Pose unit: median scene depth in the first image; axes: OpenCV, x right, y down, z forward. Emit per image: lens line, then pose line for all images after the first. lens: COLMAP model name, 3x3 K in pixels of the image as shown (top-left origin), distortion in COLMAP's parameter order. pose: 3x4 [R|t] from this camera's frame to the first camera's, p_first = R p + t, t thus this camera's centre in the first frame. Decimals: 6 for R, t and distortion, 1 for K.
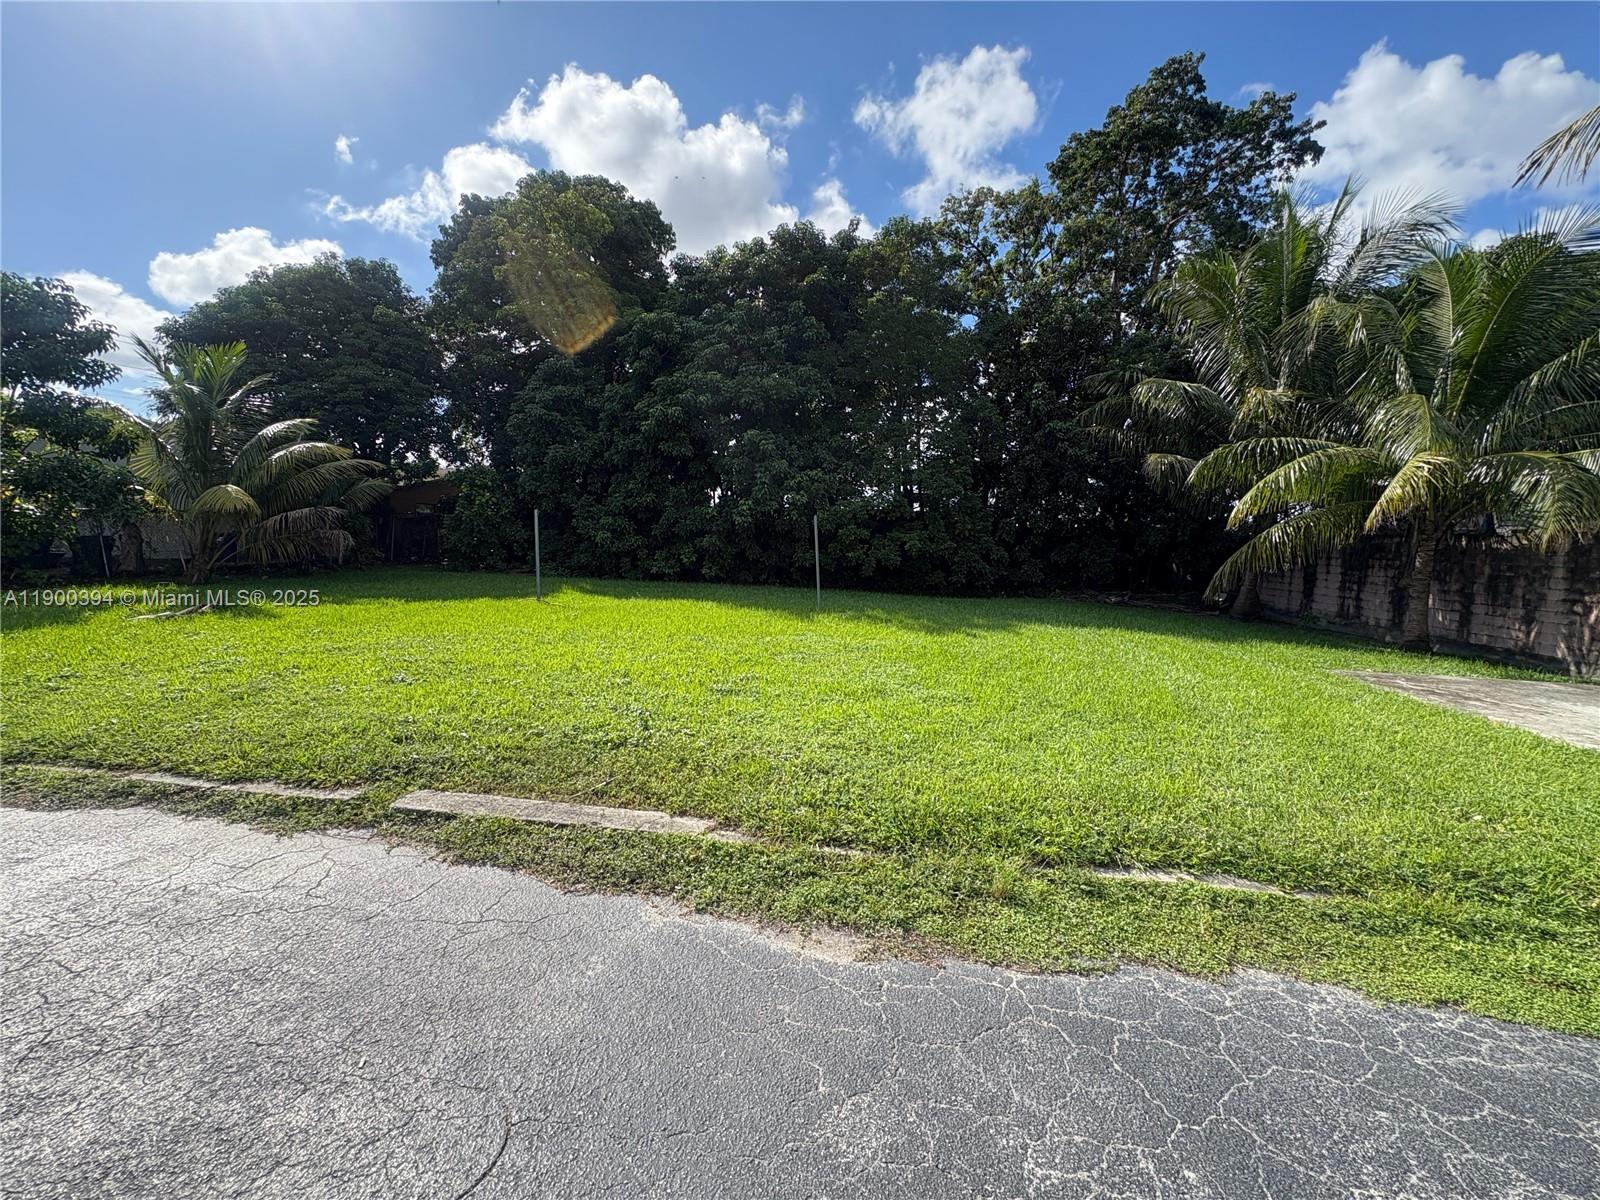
lens RADIAL K [[639.2, 0, 803.6], [0, 639.2, 597.0], [0, 0, 1]] dist [0.013529, -0.000485]
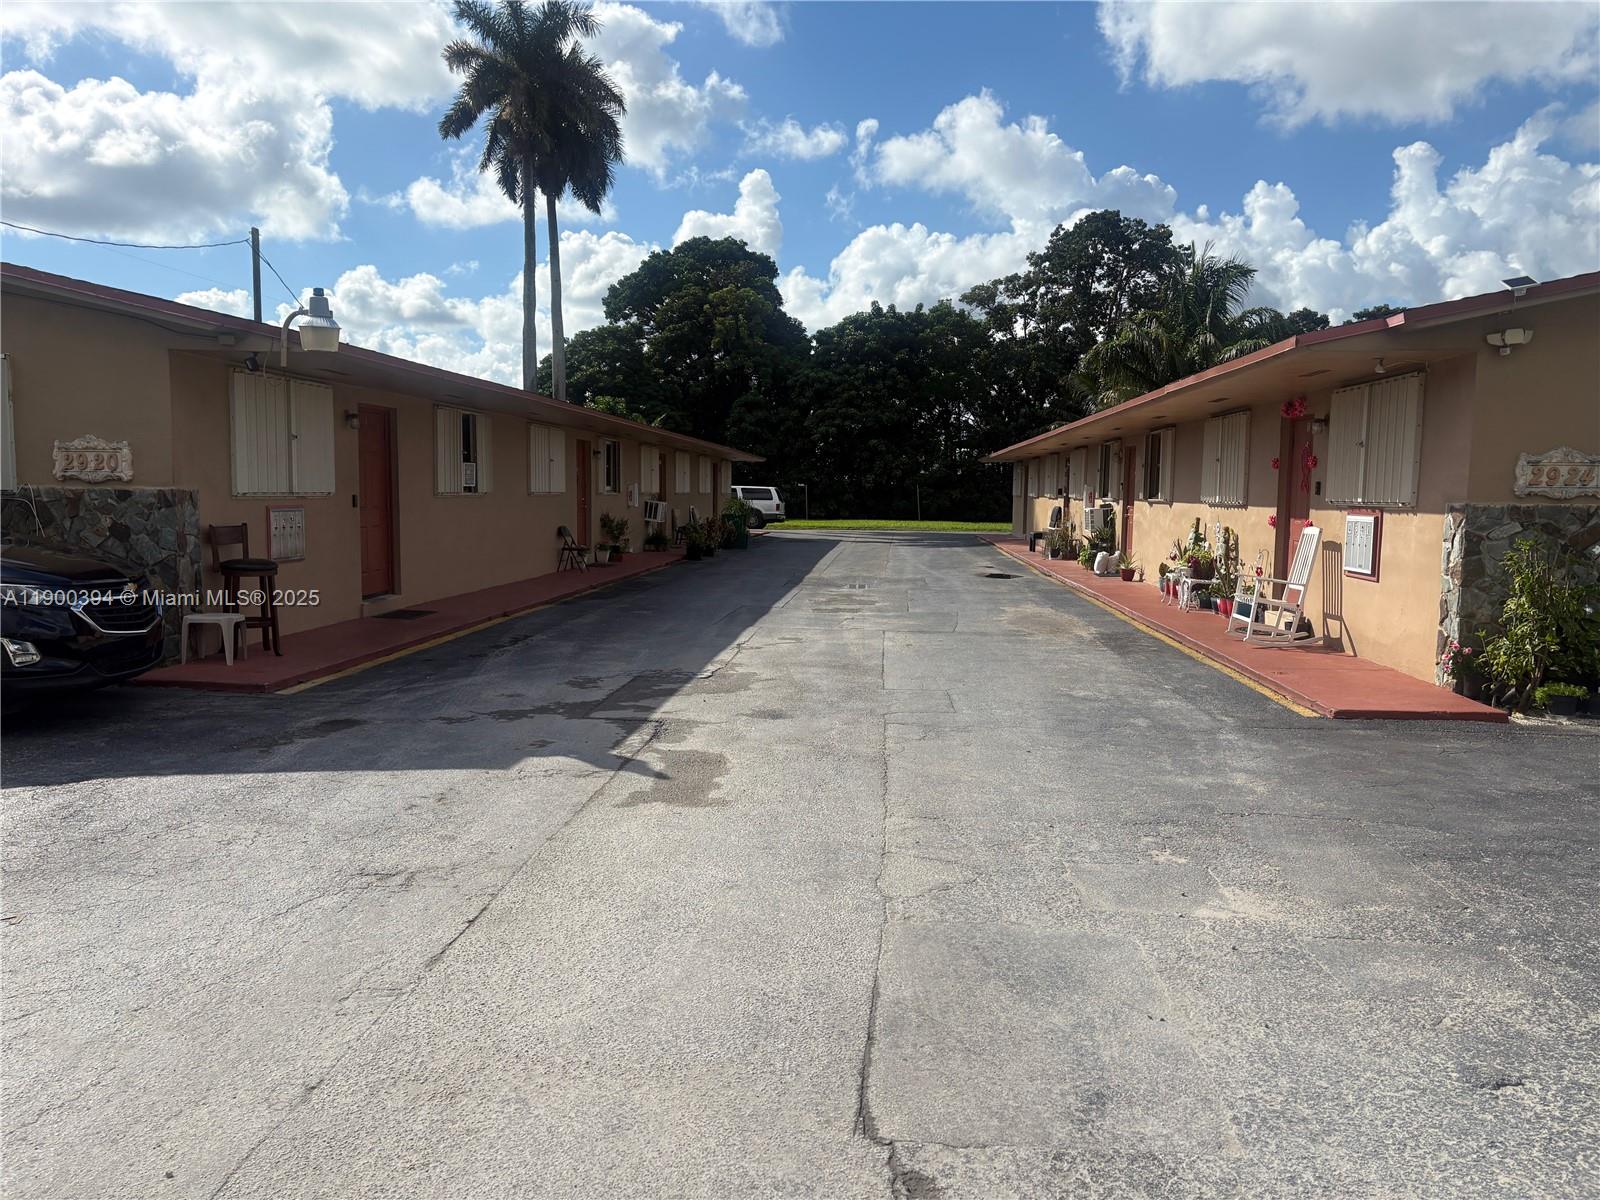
lens RADIAL K [[1221.7, 0, 802.5], [0, 1221.7, 628.8], [0, 0, 1]] dist [0.057659, -0.045676]
pose [[0.999307, -0.023463, 0.028904, -0.479107], [0.023104, 0.999652, 0.012701, 0.305046], [-0.029192, -0.012025, 0.999501, -3.133734]]
